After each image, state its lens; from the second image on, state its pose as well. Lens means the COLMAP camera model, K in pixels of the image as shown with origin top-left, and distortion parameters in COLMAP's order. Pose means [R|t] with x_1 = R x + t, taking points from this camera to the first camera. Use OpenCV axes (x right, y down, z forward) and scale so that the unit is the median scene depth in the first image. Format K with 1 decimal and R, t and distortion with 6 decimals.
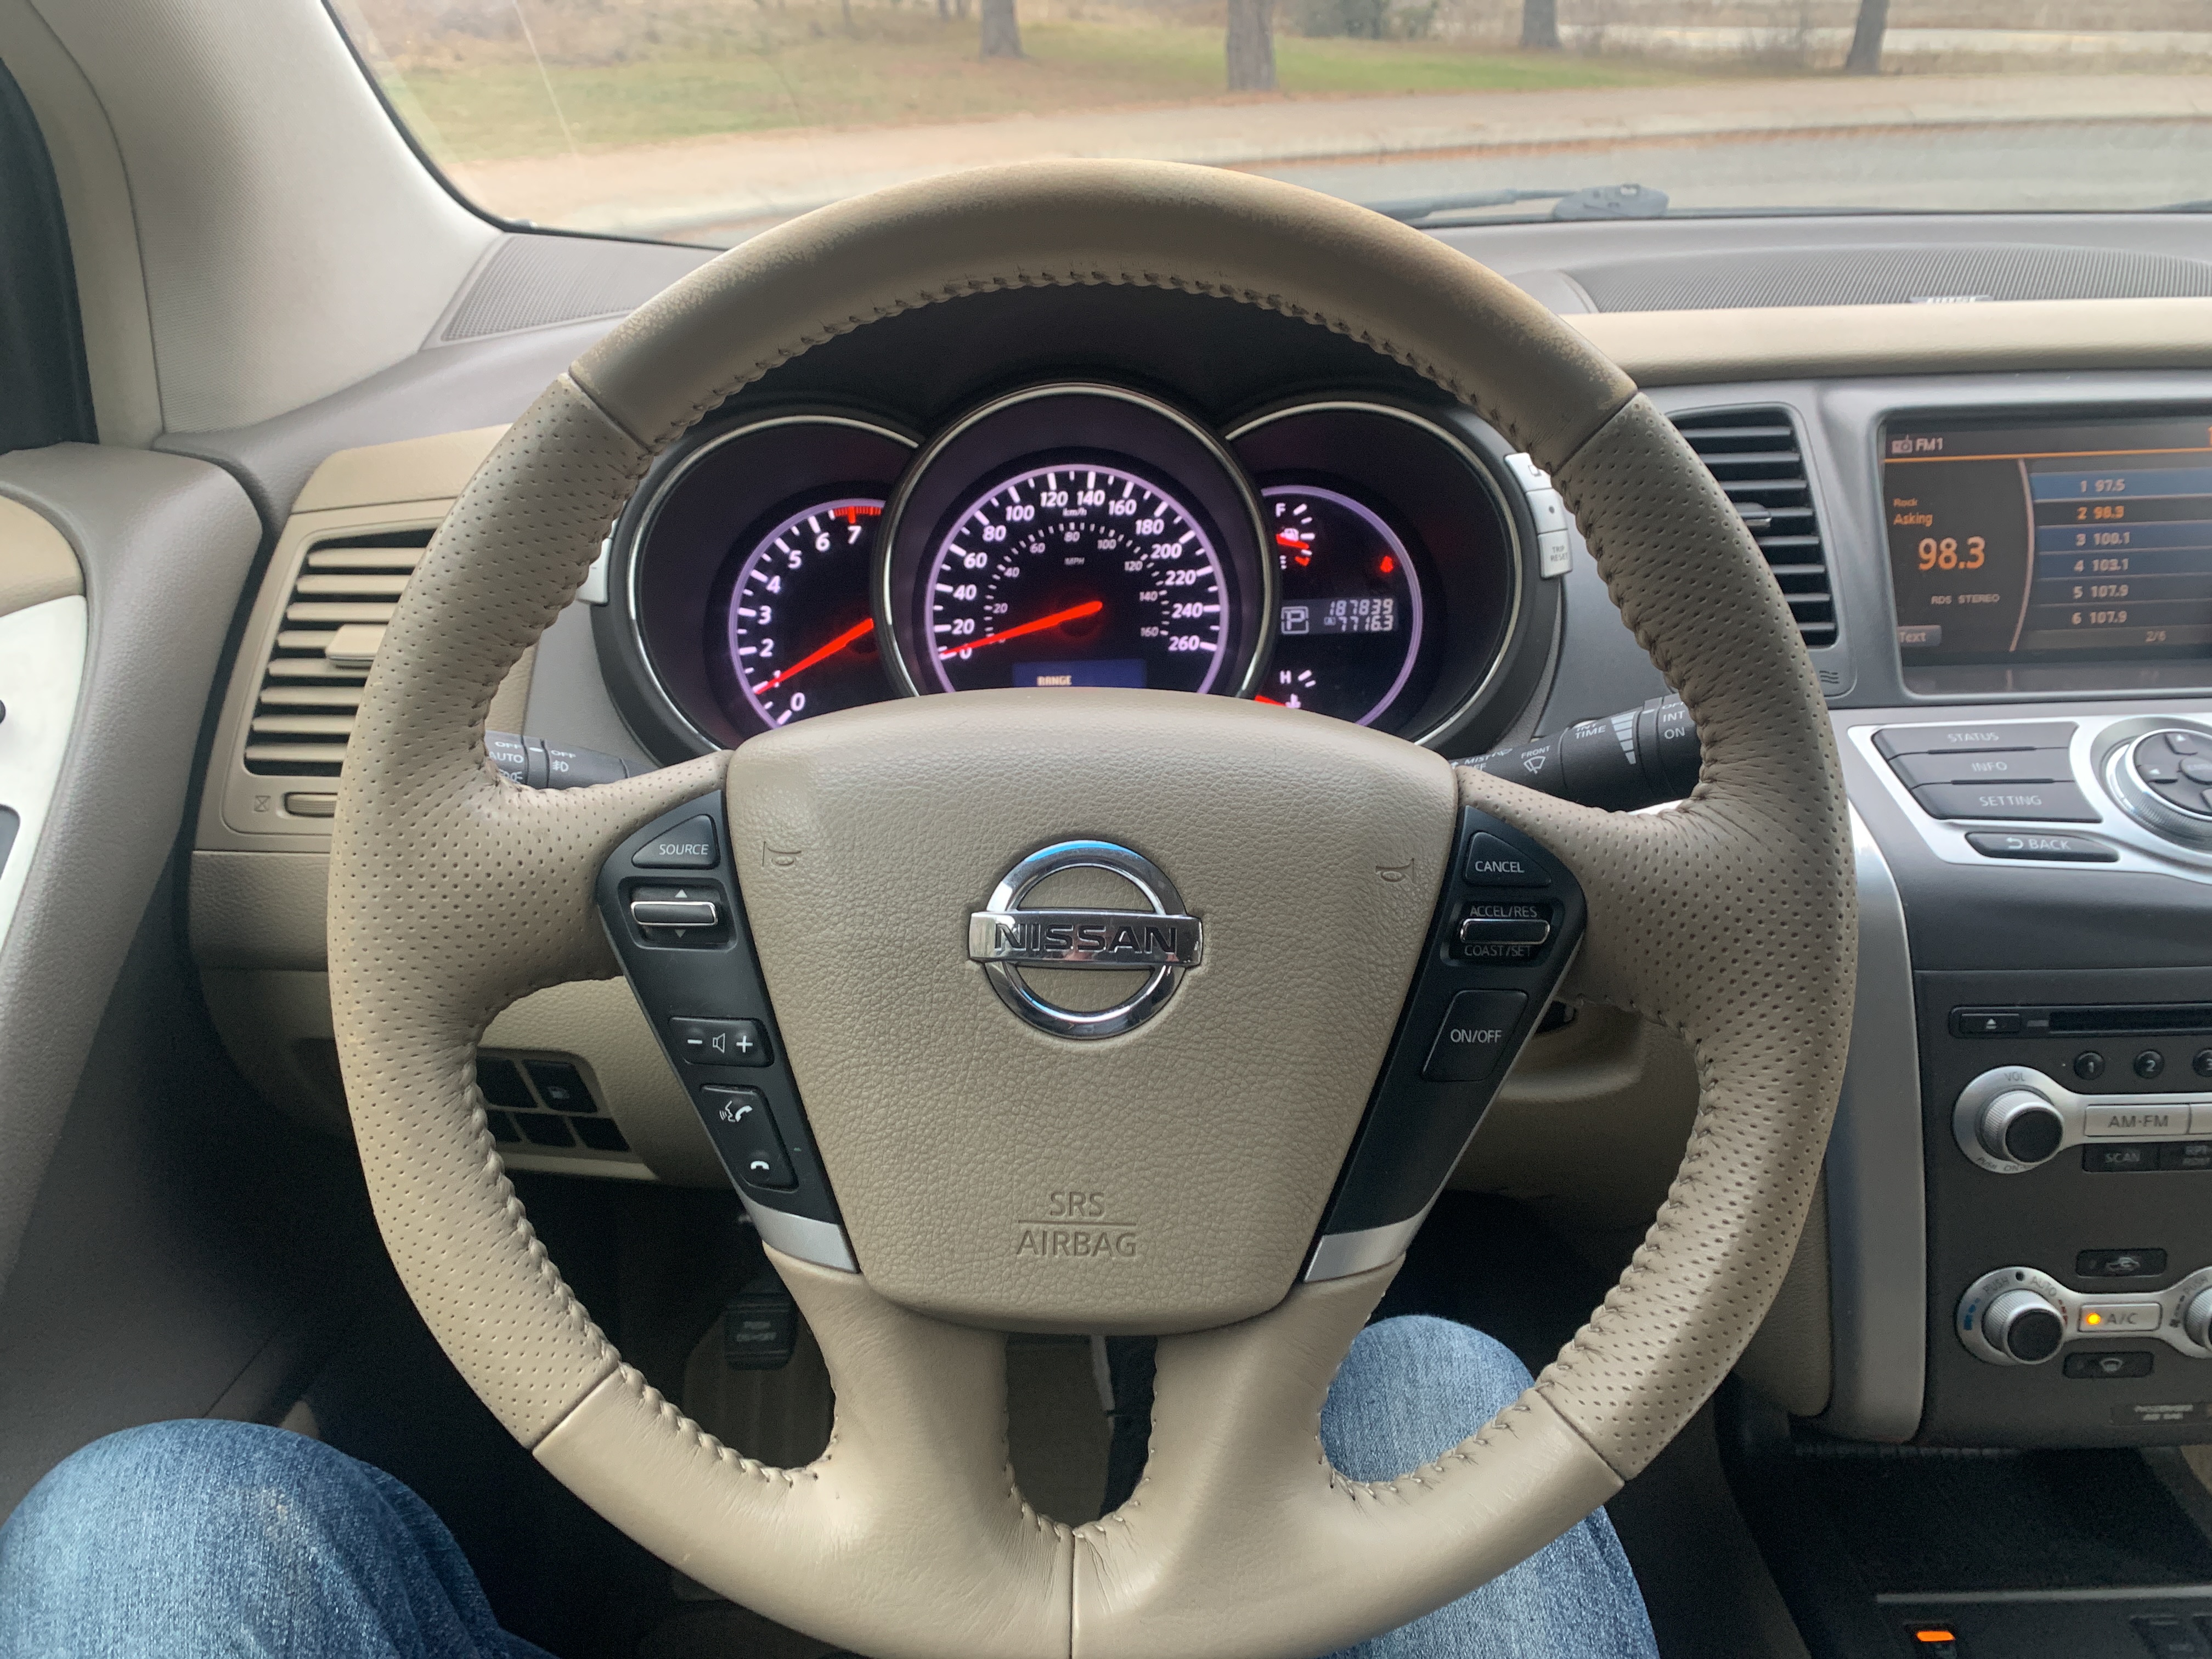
lens RADIAL K [[1707.4, 0, 1103.1], [0, 1707.4, 845.4], [0, 0, 1]] dist [0.025894, -0.022976]
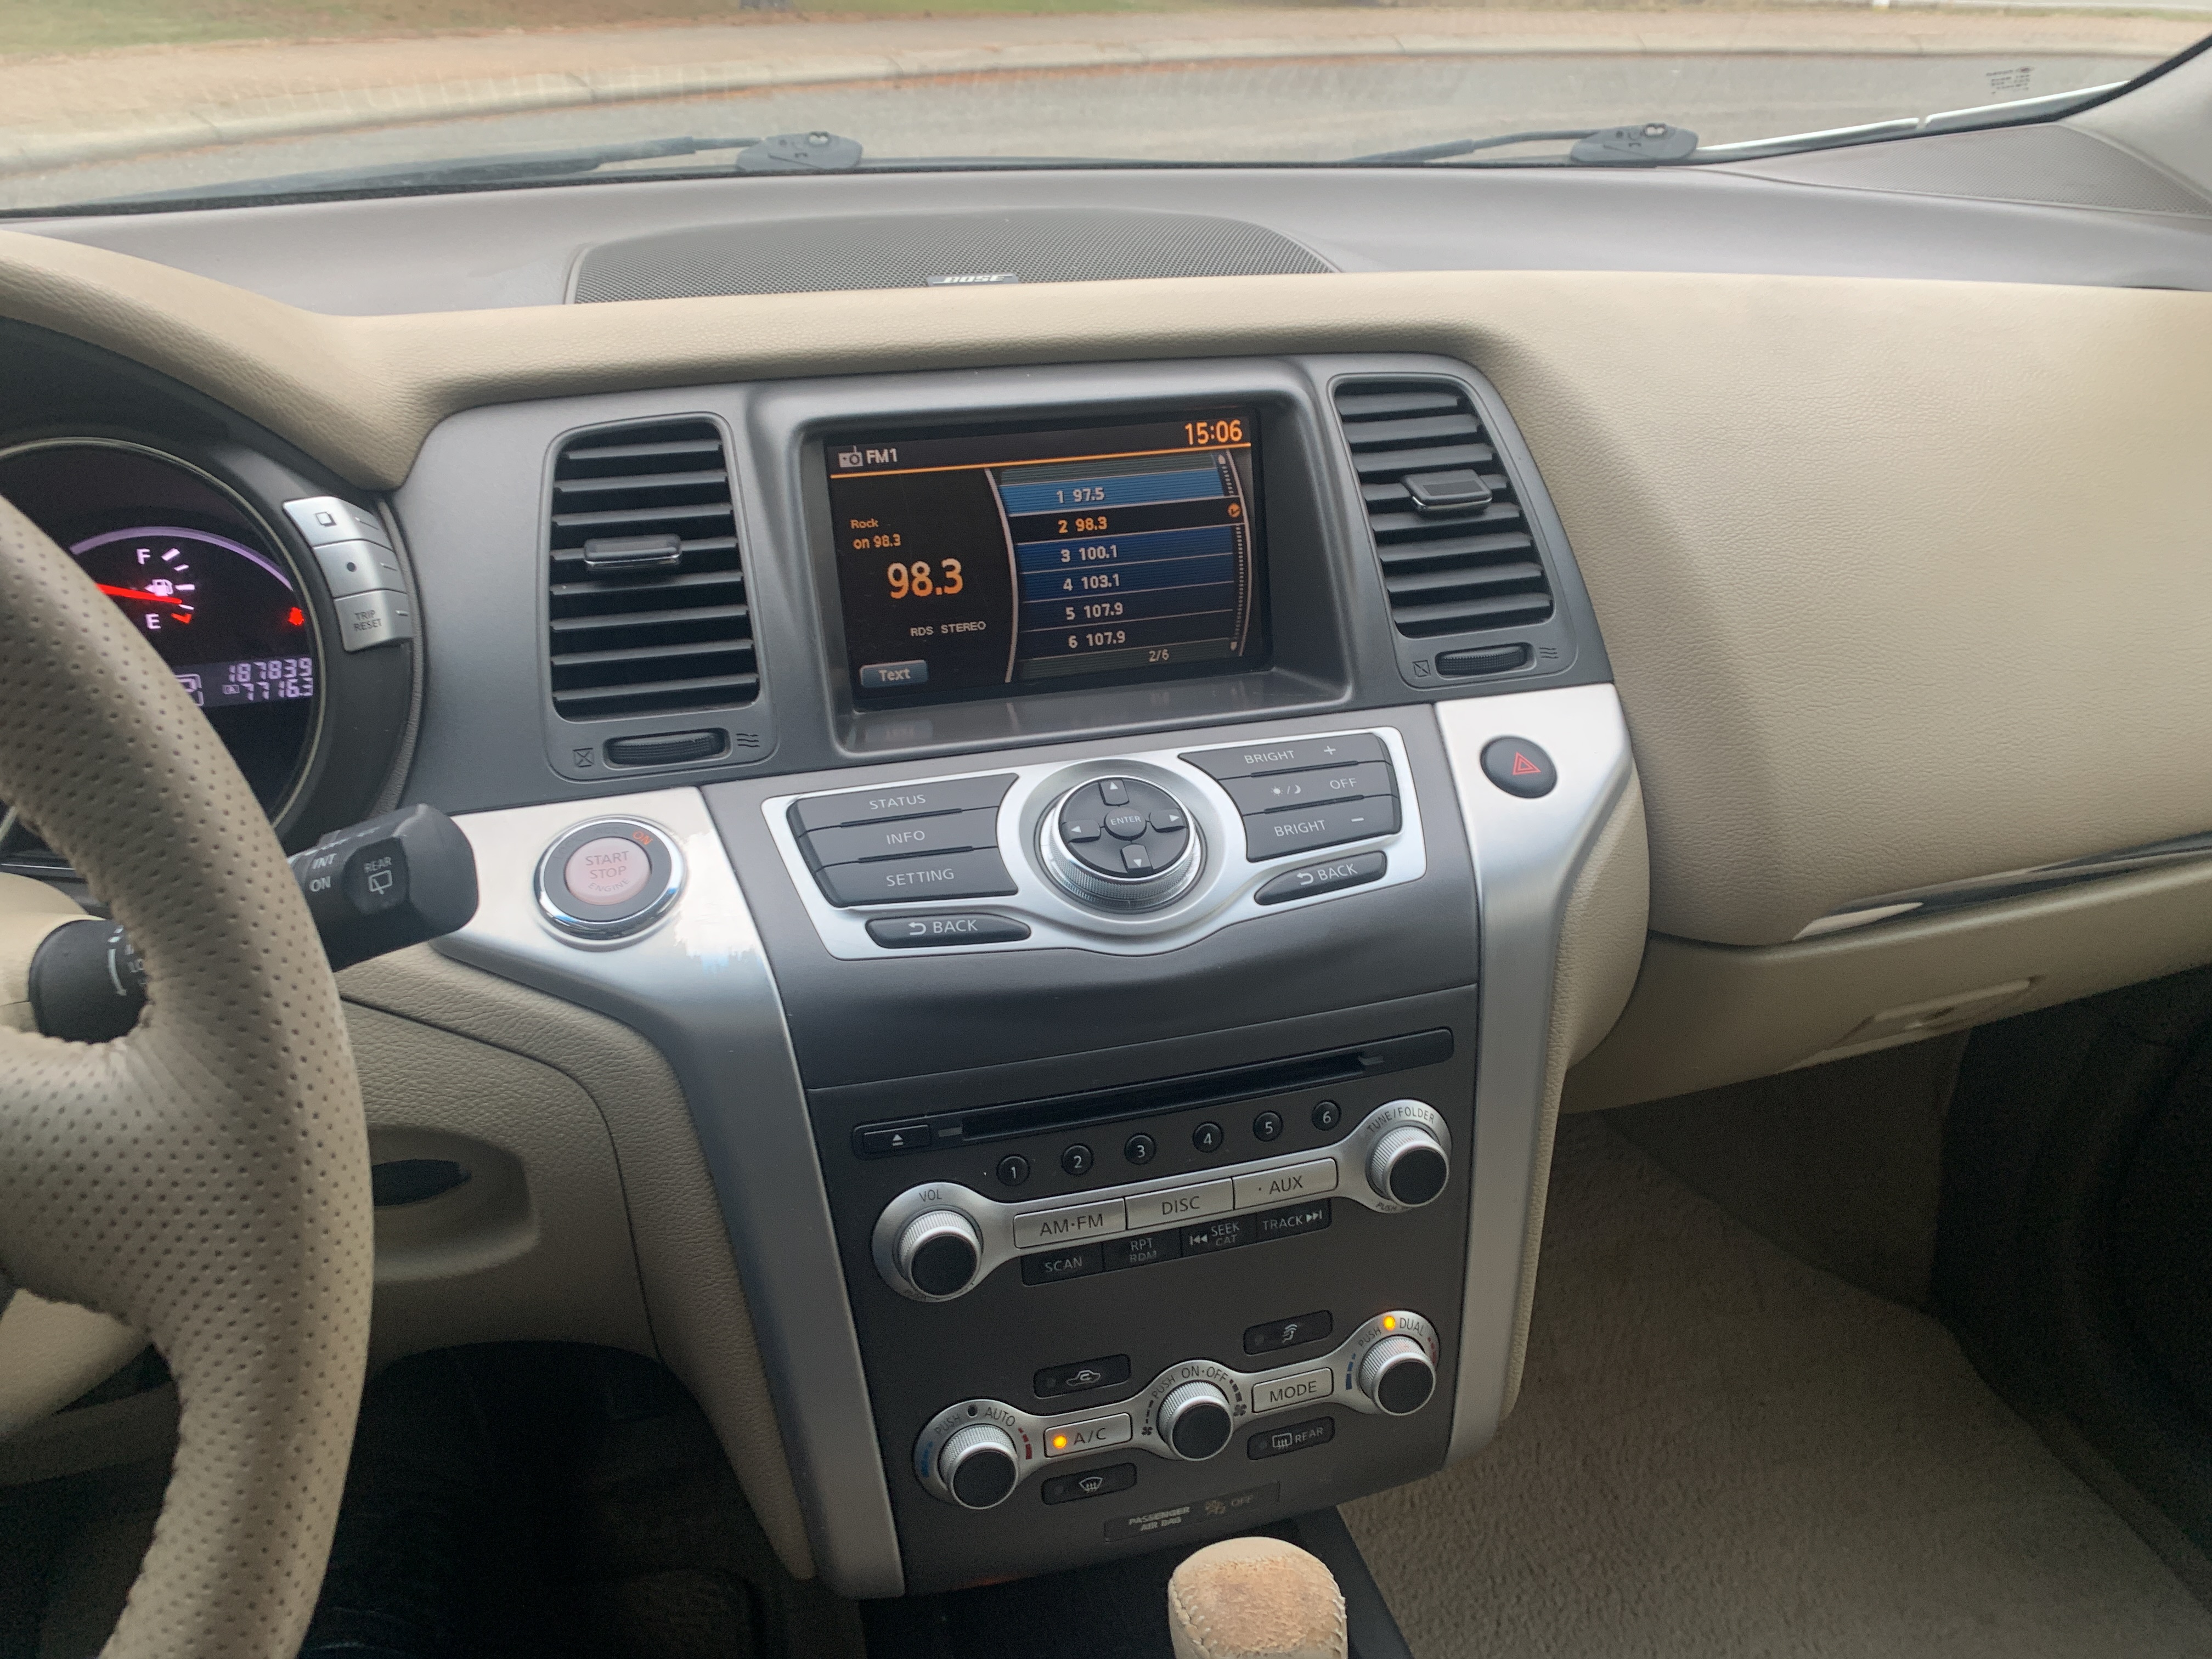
lens RADIAL K [[1707.4, 0, 1108.5], [0, 1707.4, 841.3], [0, 0, 1]] dist [0.025894, -0.022976]
pose [[0.970122, -0.090342, 0.225170, 0.350218], [0.081965, 0.995559, 0.046295, -0.063135], [-0.228352, -0.026456, 0.973219, 0.106010]]
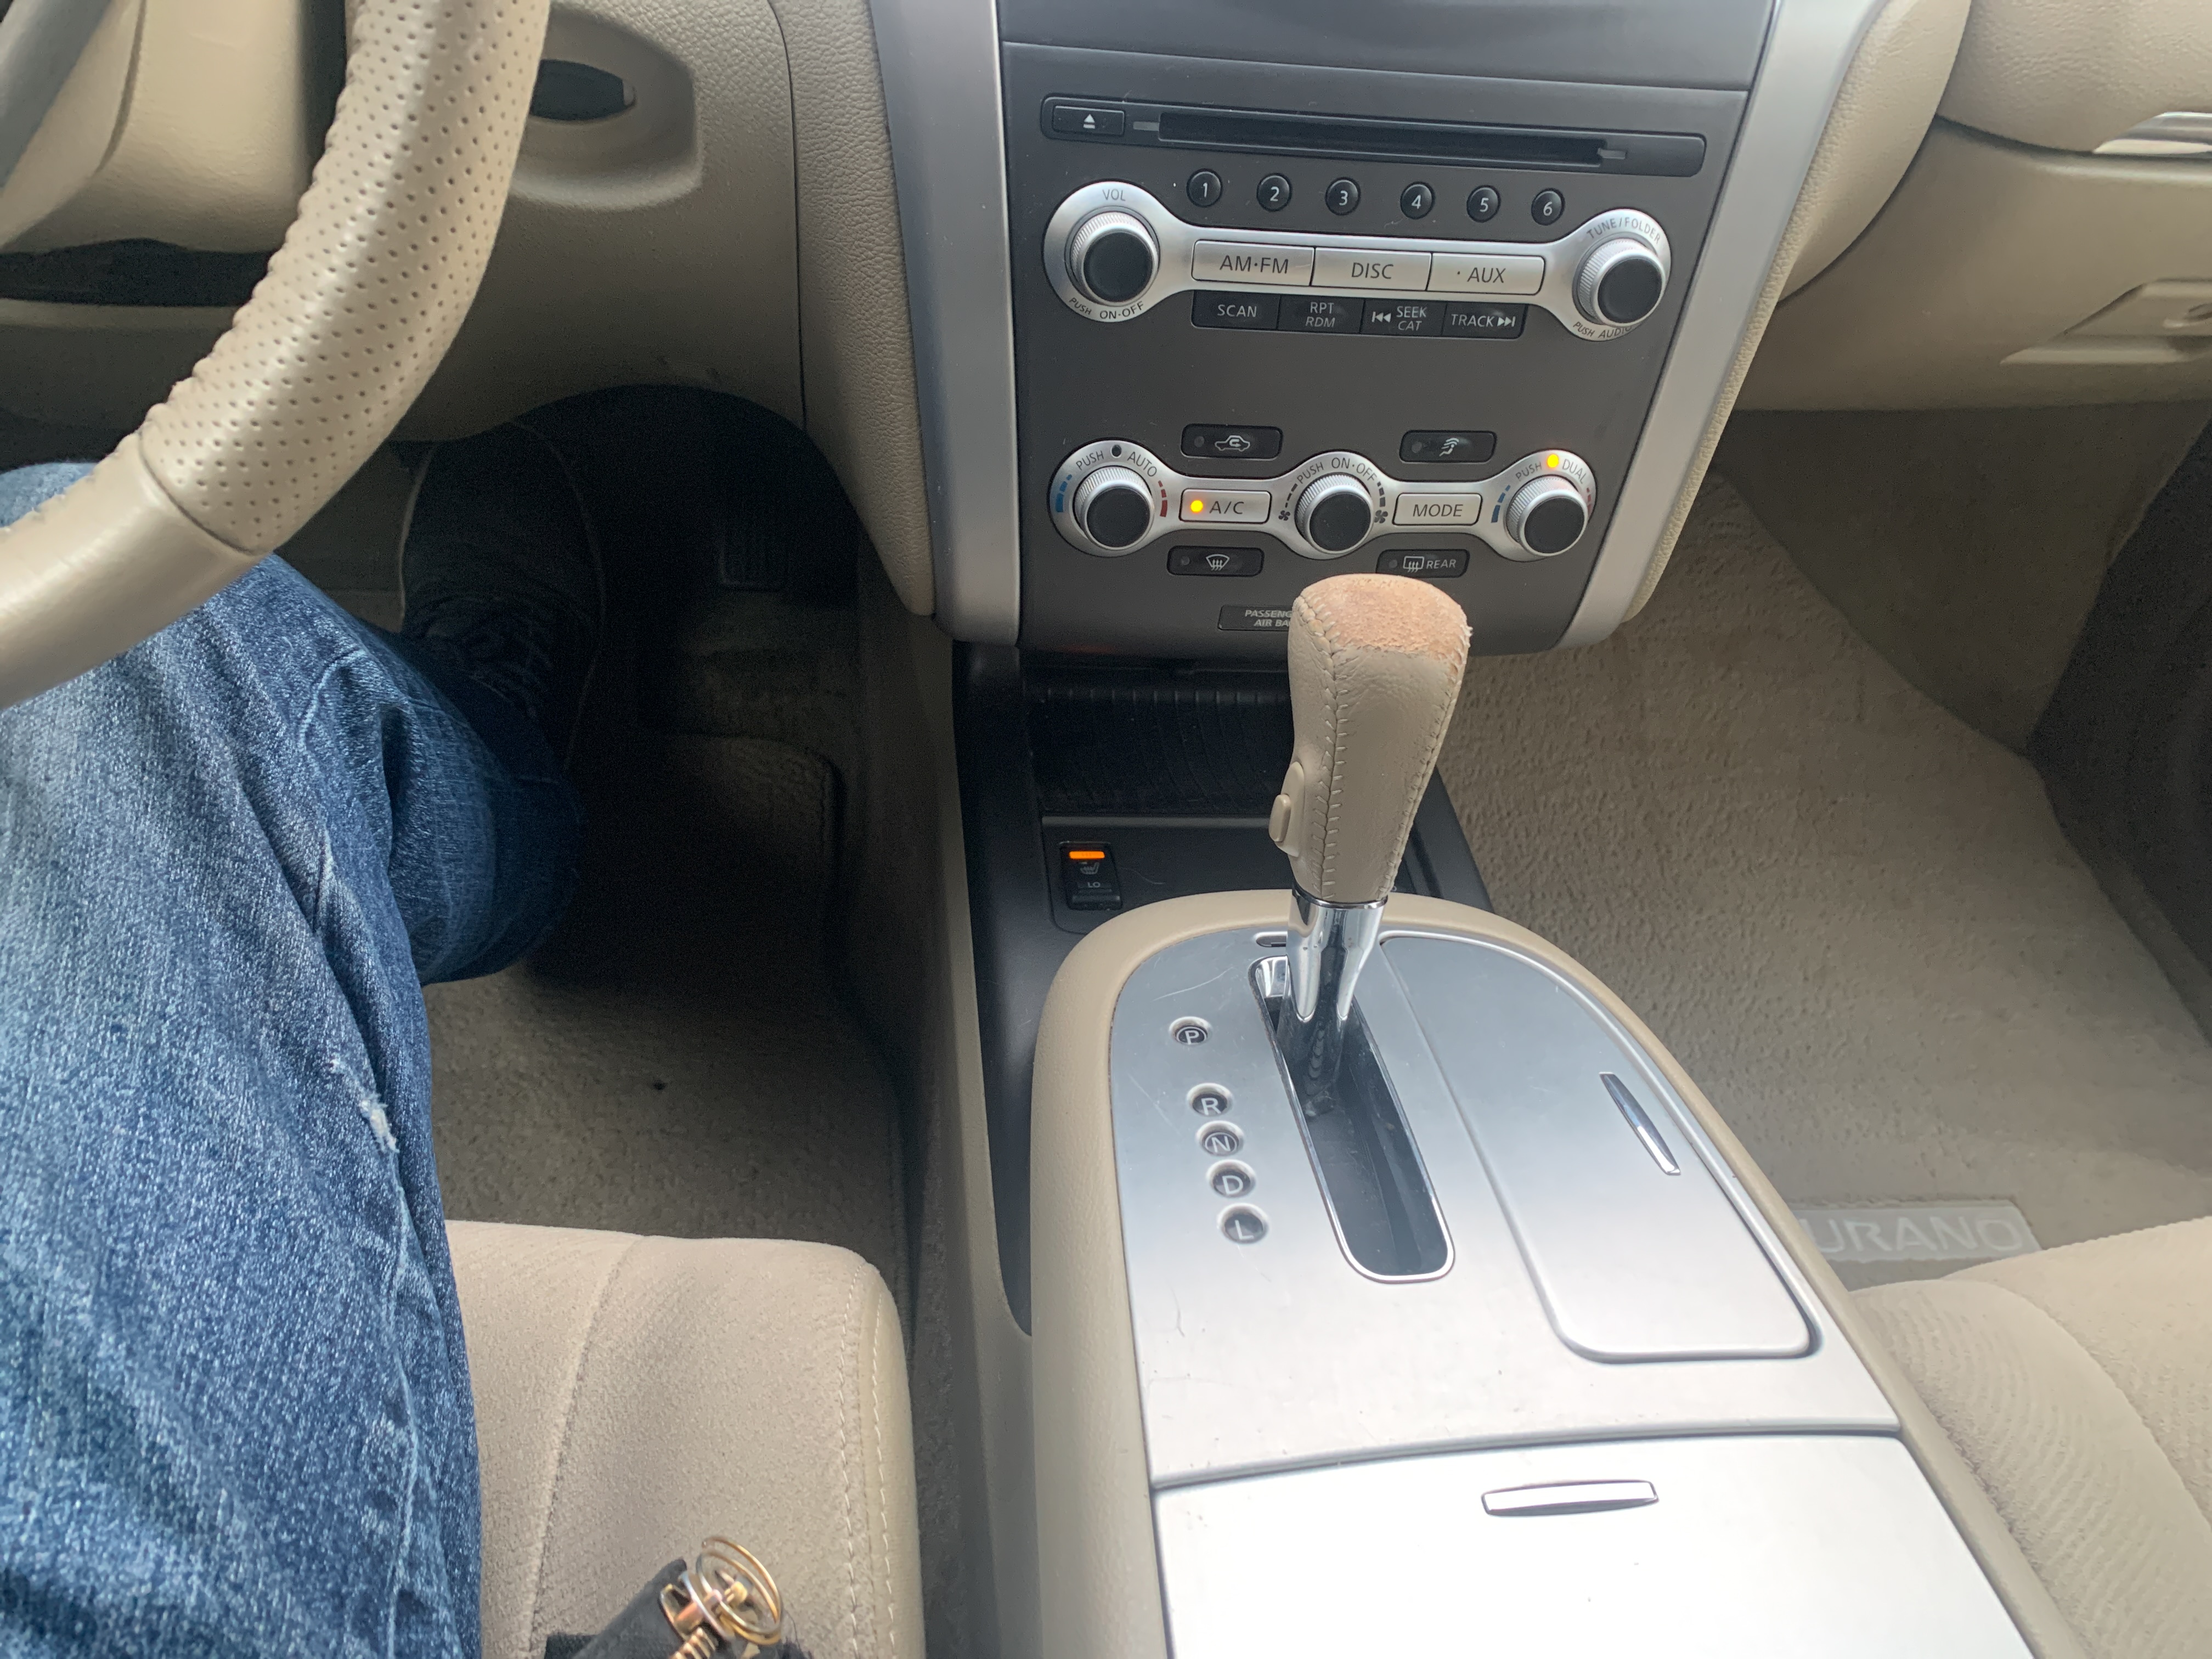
lens RADIAL K [[1707.4, 0, 1104.9], [0, 1707.4, 837.0], [0, 0, 1]] dist [0.025894, -0.022976]
pose [[0.986680, 0.028257, 0.160201, 0.322461], [-0.083242, 0.933799, 0.347981, 0.108592], [-0.139763, -0.356682, 0.923712, 0.108379]]
